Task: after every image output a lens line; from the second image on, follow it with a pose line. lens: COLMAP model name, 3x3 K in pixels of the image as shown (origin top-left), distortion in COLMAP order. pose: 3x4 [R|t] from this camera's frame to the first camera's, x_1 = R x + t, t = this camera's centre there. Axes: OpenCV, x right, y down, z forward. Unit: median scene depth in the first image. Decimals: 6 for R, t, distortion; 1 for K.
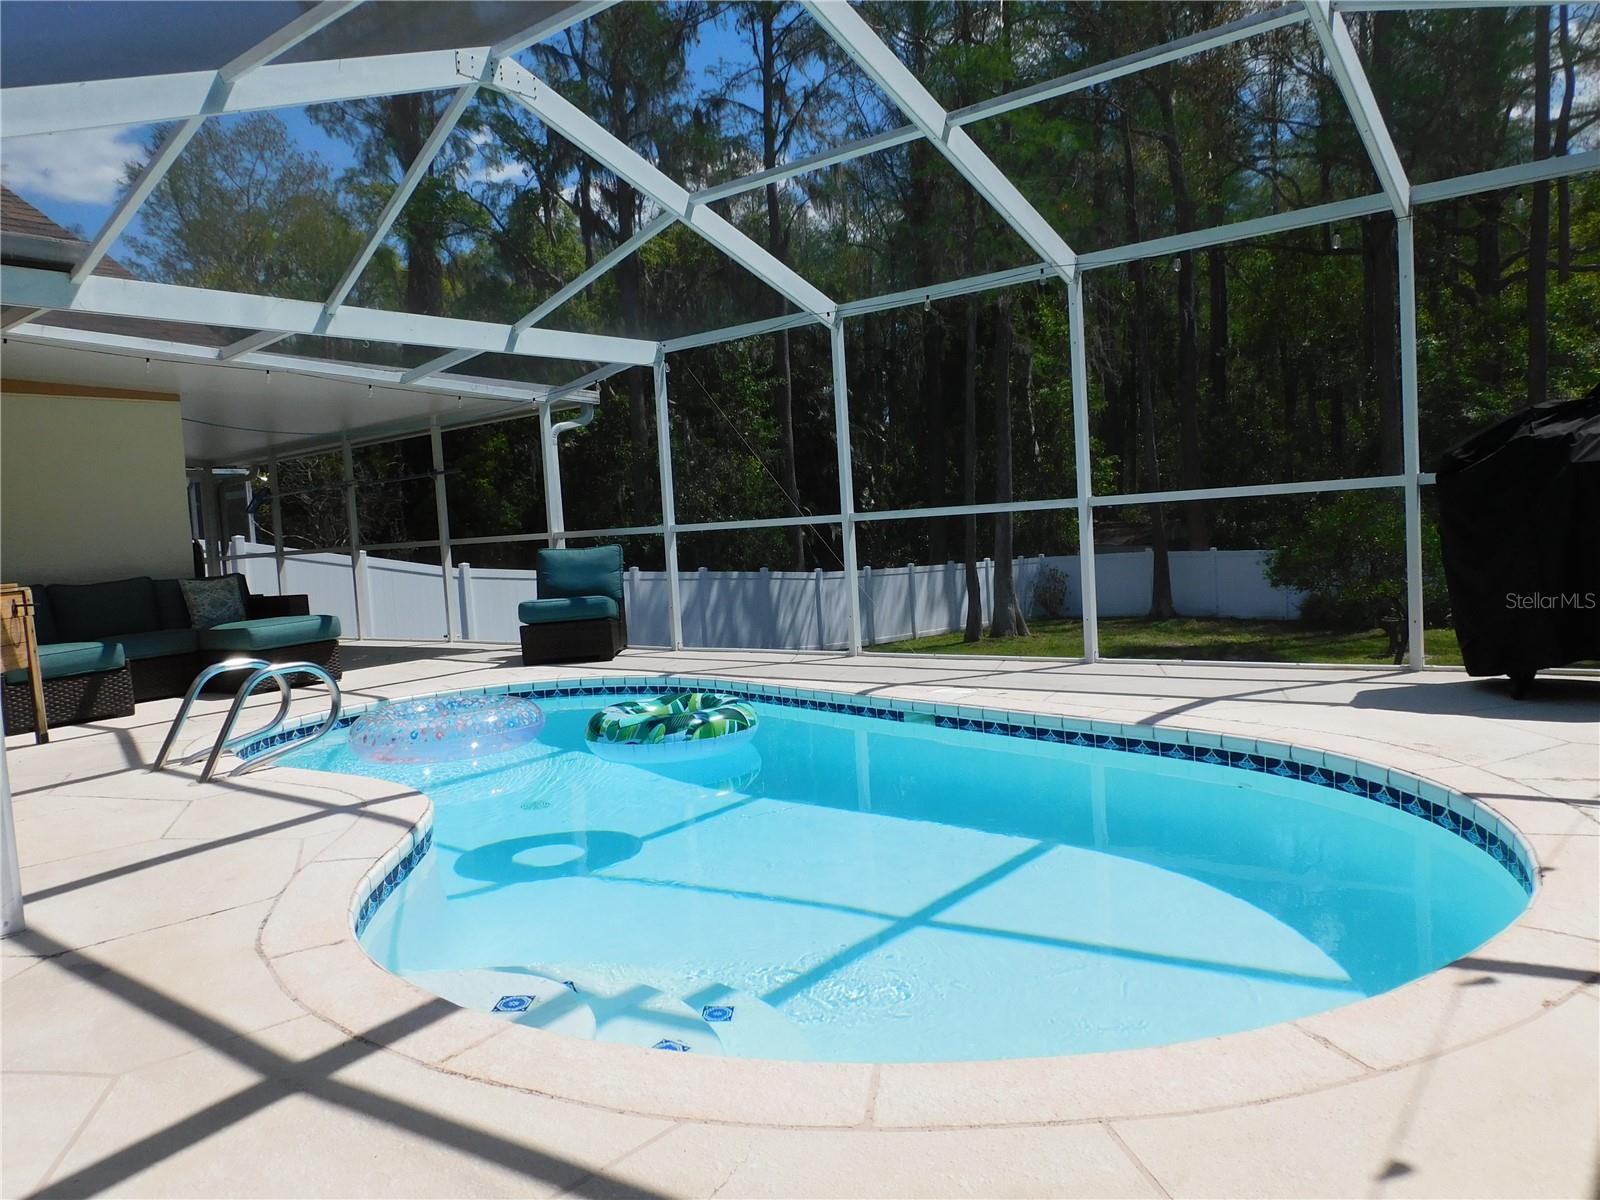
lens RADIAL K [[1101.5, 0, 800.0], [0, 1101.5, 600.0], [0, 0, 1]] dist [-0.120314, 0.137325]
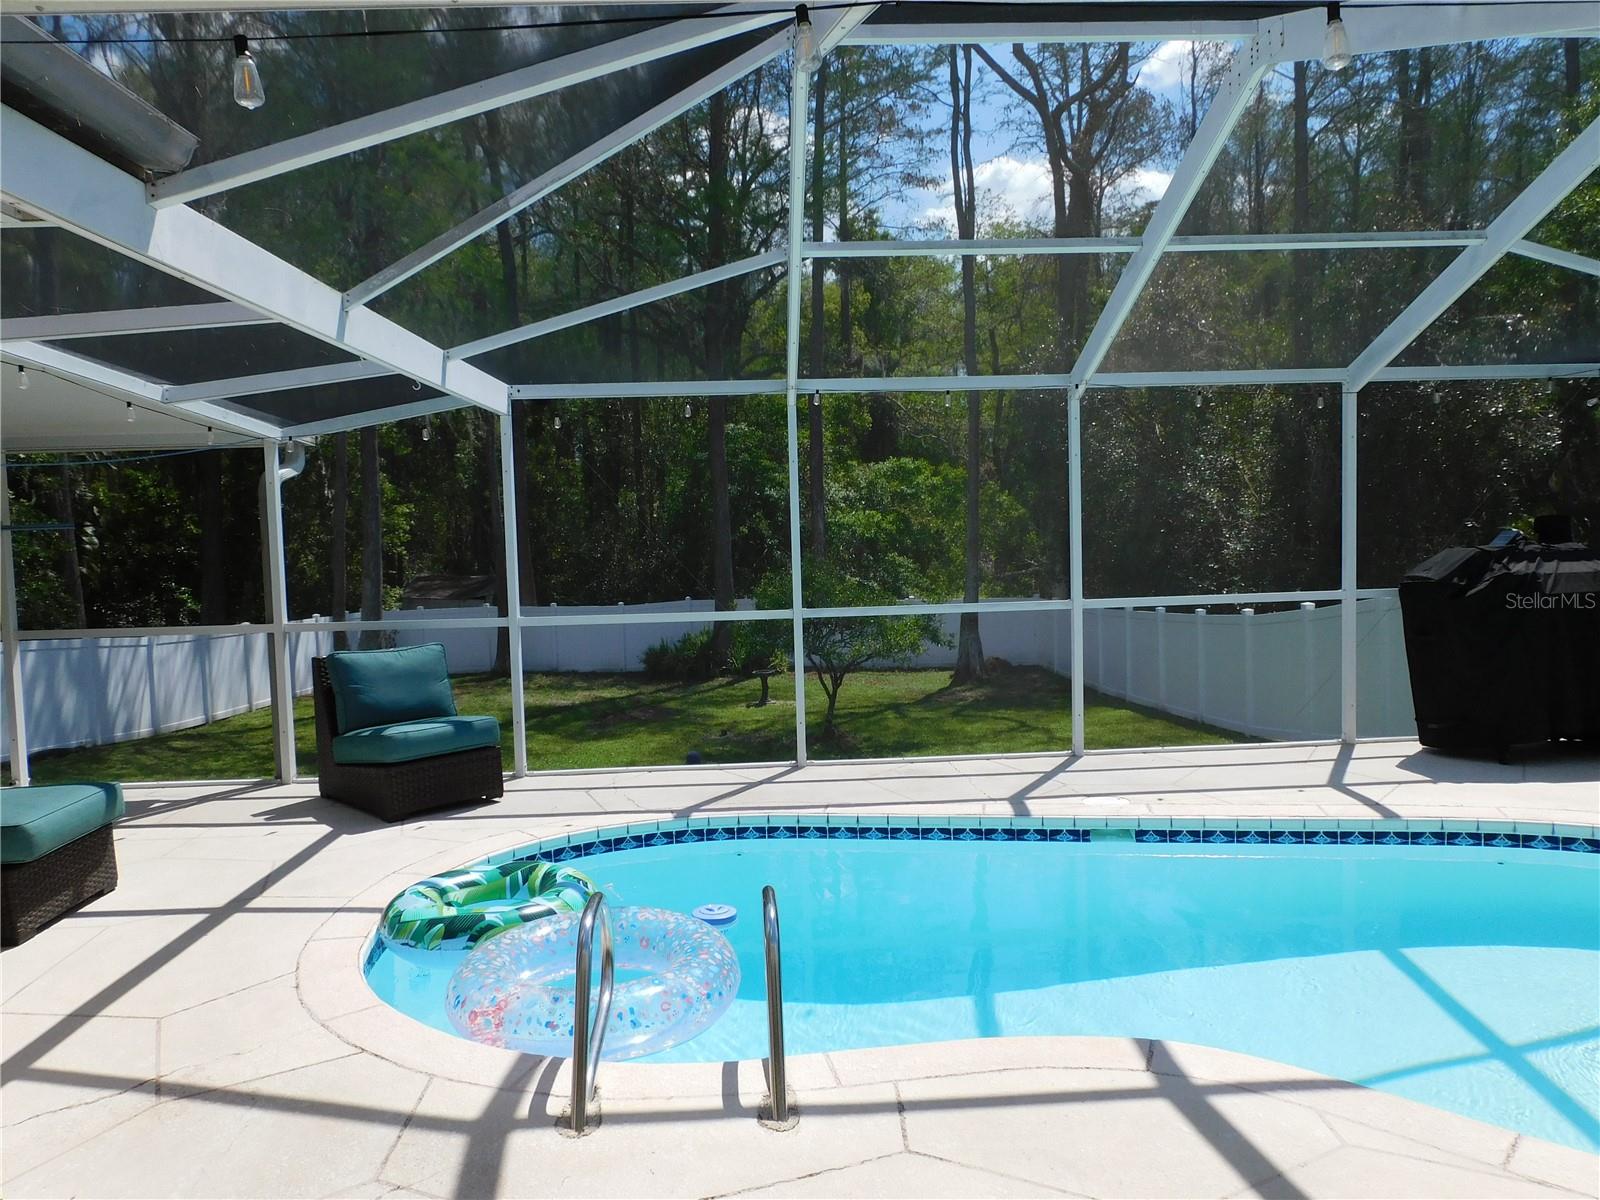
lens RADIAL K [[1101.5, 0, 800.0], [0, 1101.5, 600.0], [0, 0, 1]] dist [-0.120314, 0.137325]
pose [[0.756575, 0.001836, 0.653904, -0.480755], [0.025725, 0.999138, -0.032569, -0.049514], [-0.653400, 0.041463, 0.755876, 0.300905]]
